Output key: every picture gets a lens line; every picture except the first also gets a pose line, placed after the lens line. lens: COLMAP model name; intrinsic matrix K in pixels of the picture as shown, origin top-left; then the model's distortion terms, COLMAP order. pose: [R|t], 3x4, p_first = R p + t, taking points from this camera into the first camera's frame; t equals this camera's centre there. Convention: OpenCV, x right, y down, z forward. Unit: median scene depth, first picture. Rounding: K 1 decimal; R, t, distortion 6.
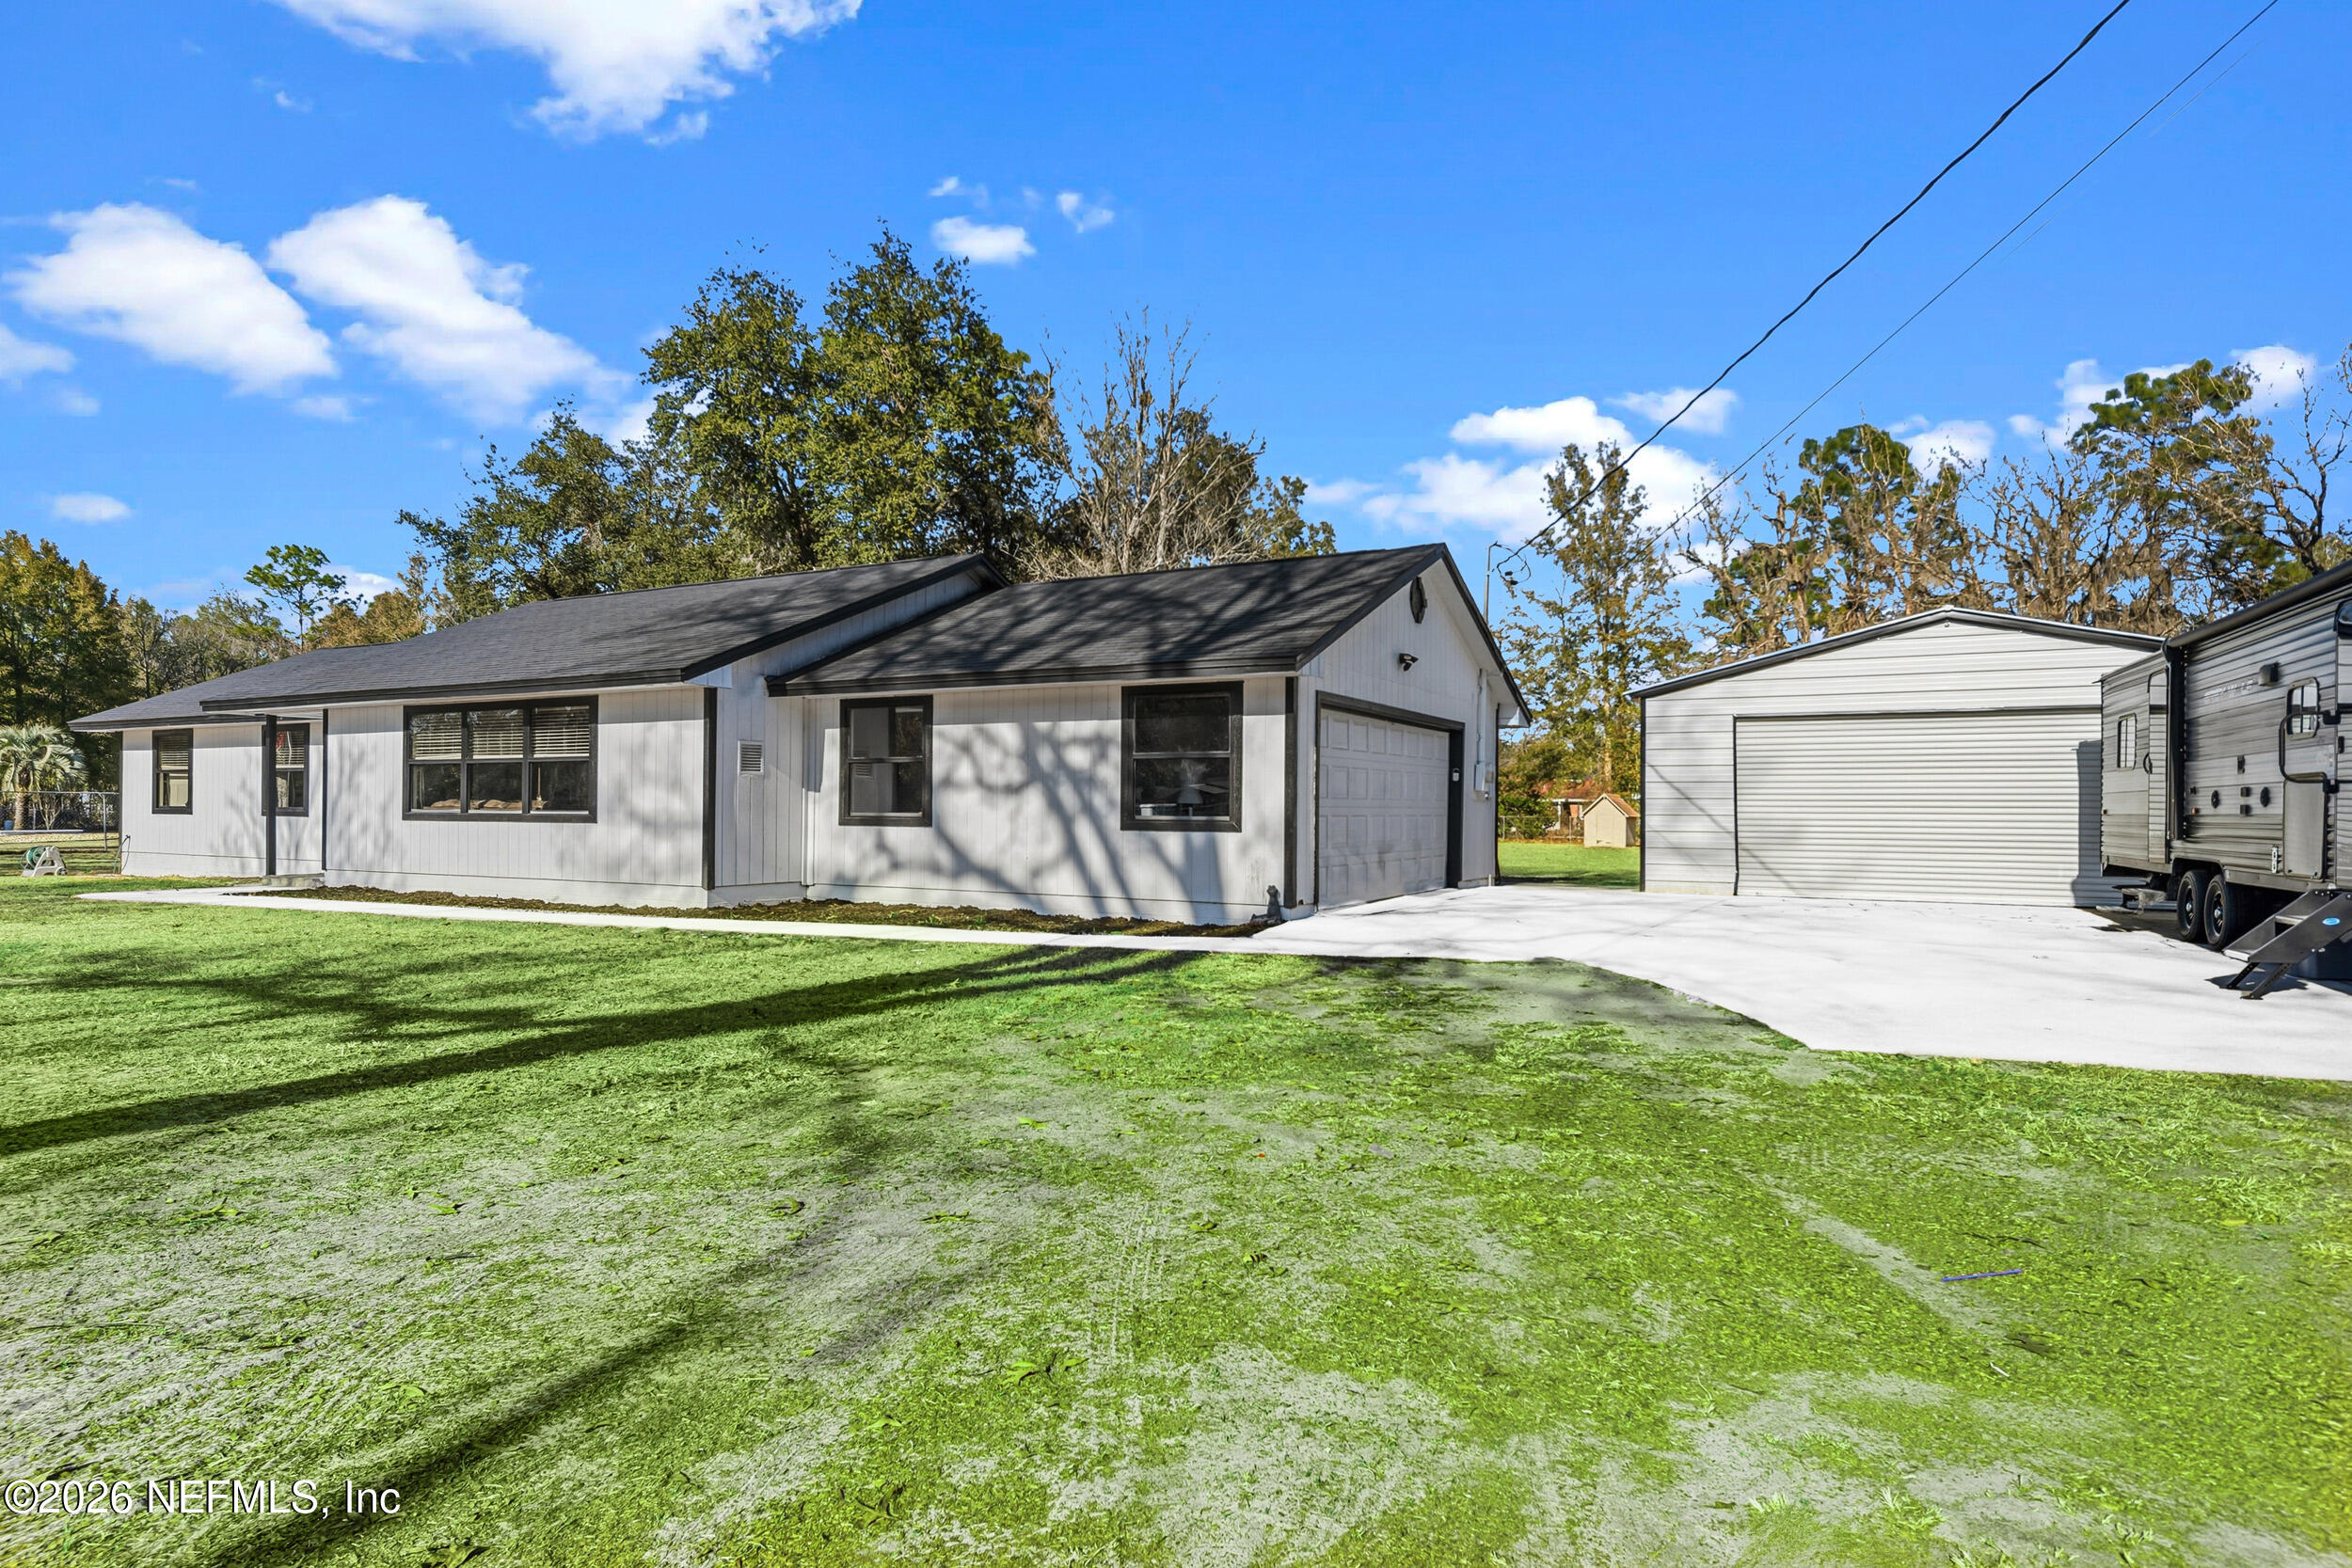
lens RADIAL K [[1278.3, 0, 1174.7], [0, 1278.3, 800.1], [0, 0, 1]] dist [-0.003521, -0.000449]
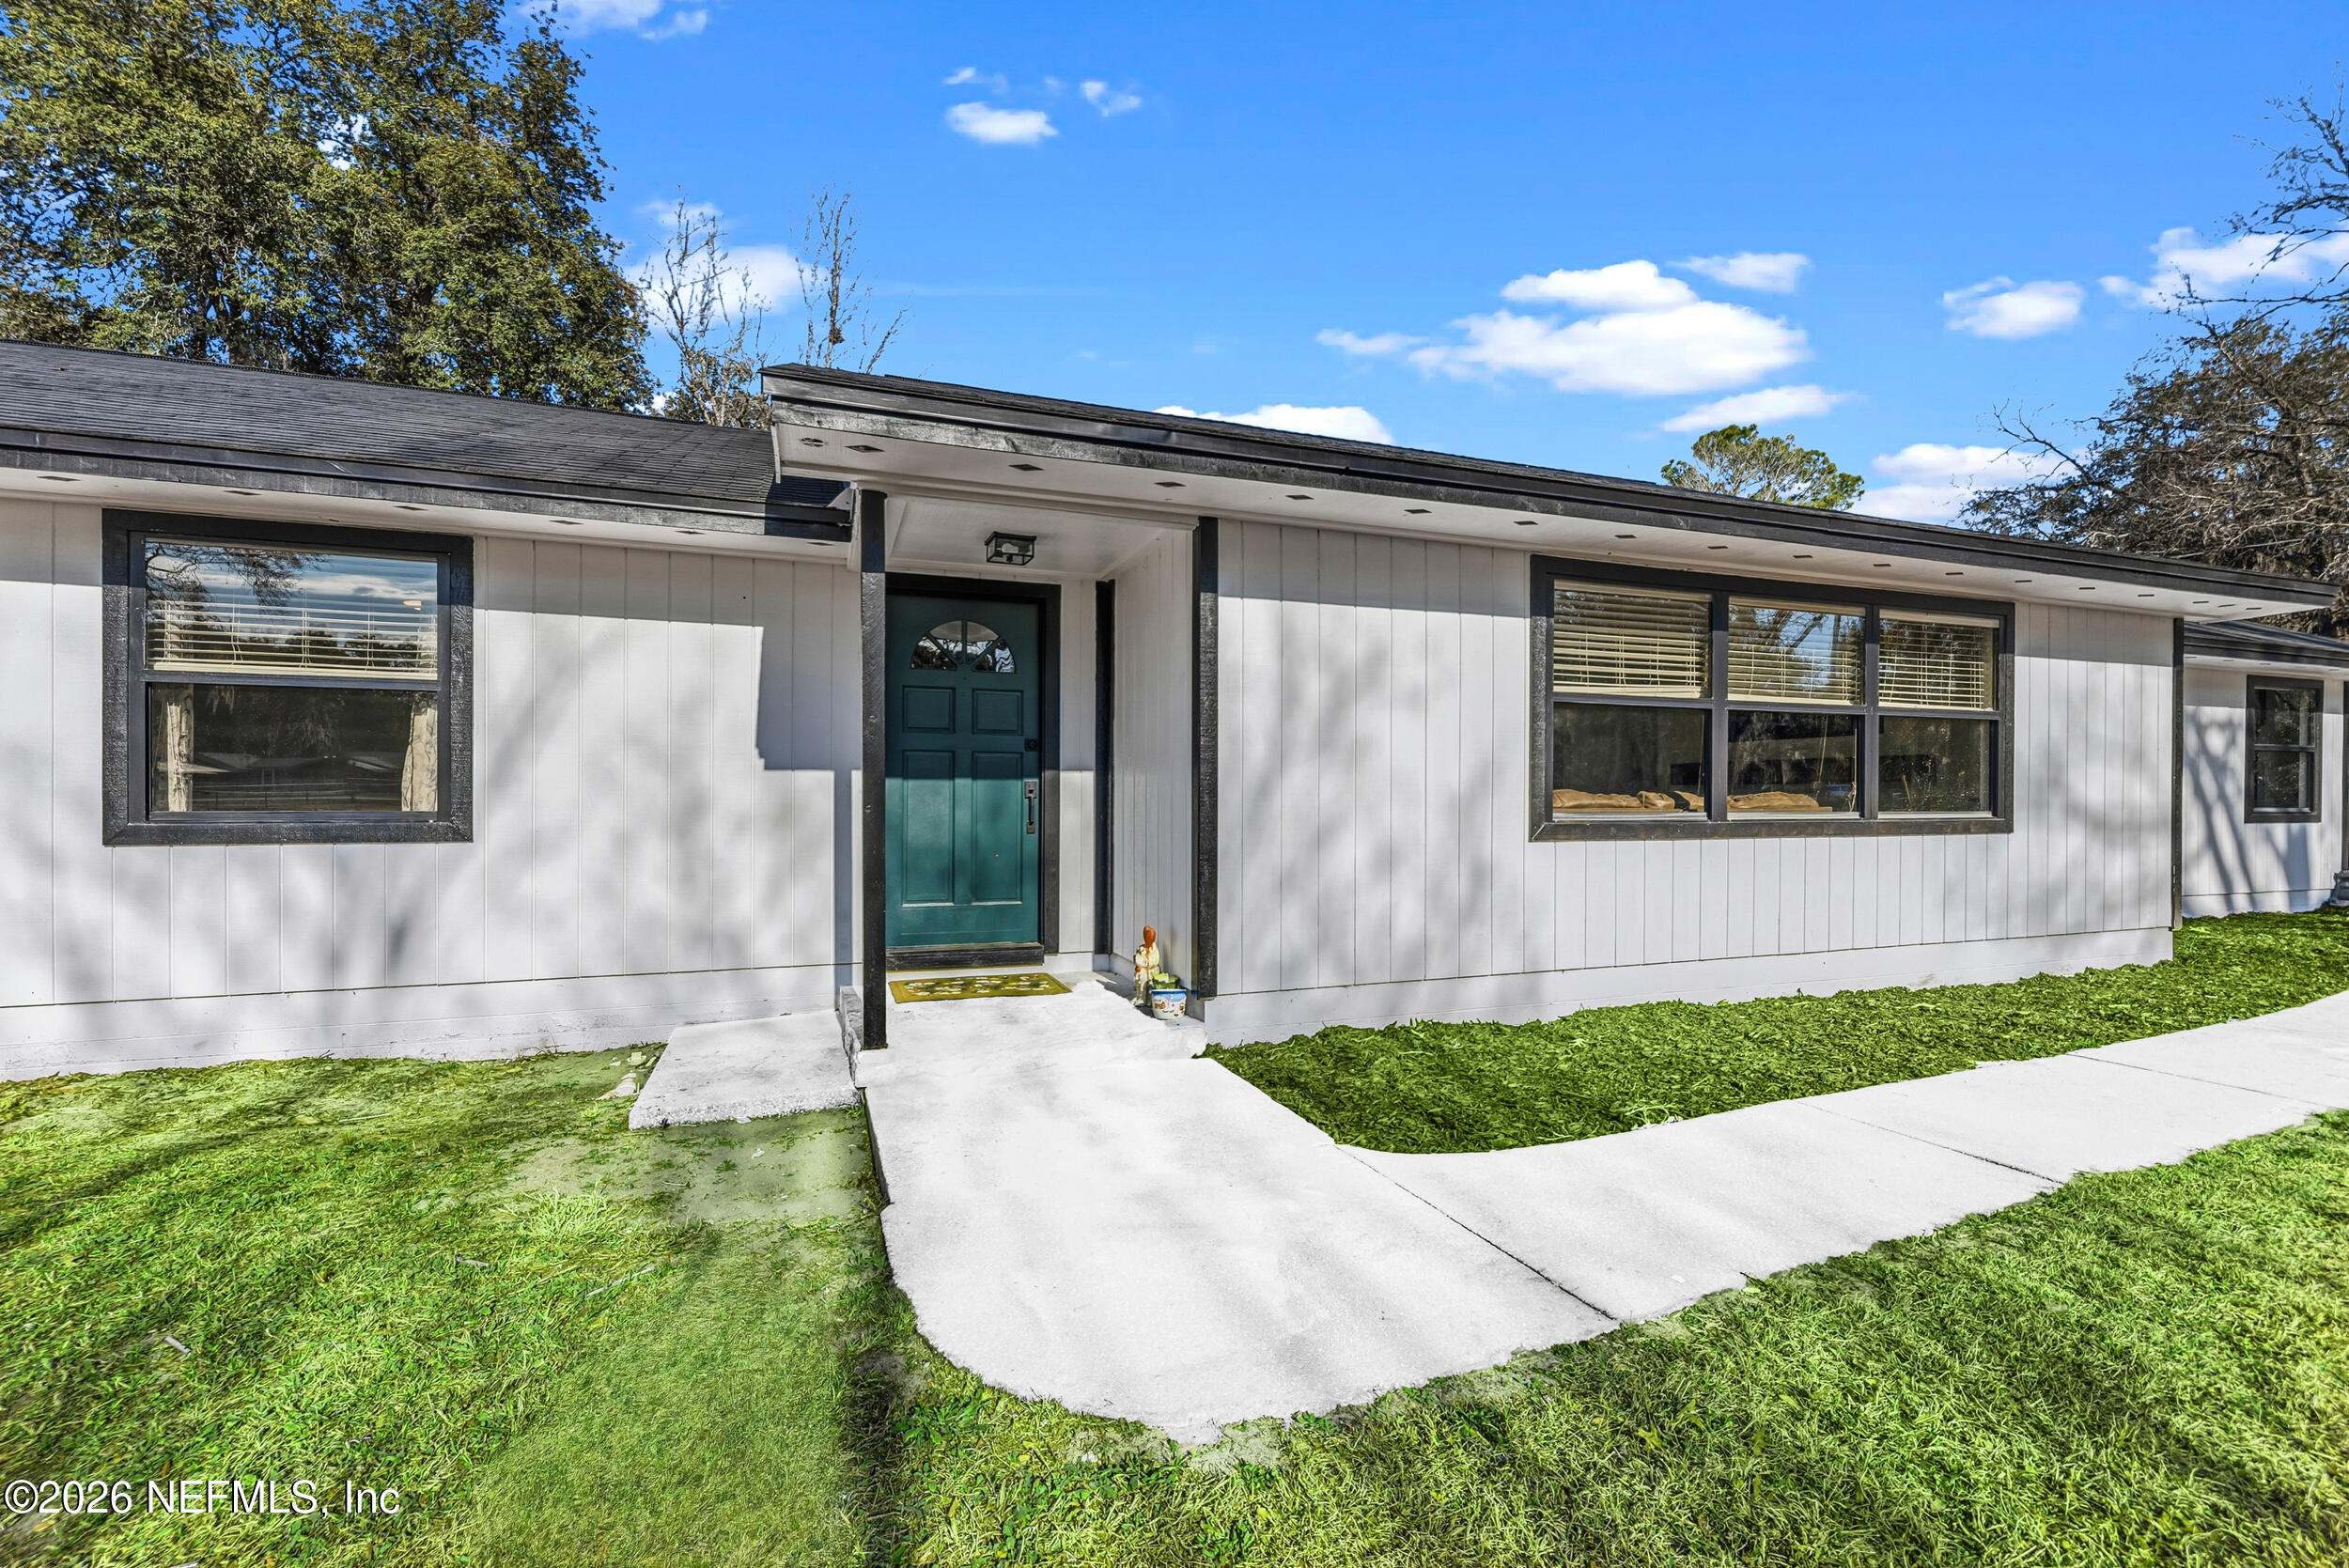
lens RADIAL K [[1011.6, 0, 1175.3], [0, 1011.6, 777.2], [0, 0, 1]] dist [0.001870, 0.000191]
pose [[0.668700, 0.002260, 0.743529, -1.033340], [-0.011242, 0.999912, 0.007071, -0.004385], [-0.743448, -0.013087, 0.668666, 0.976816]]
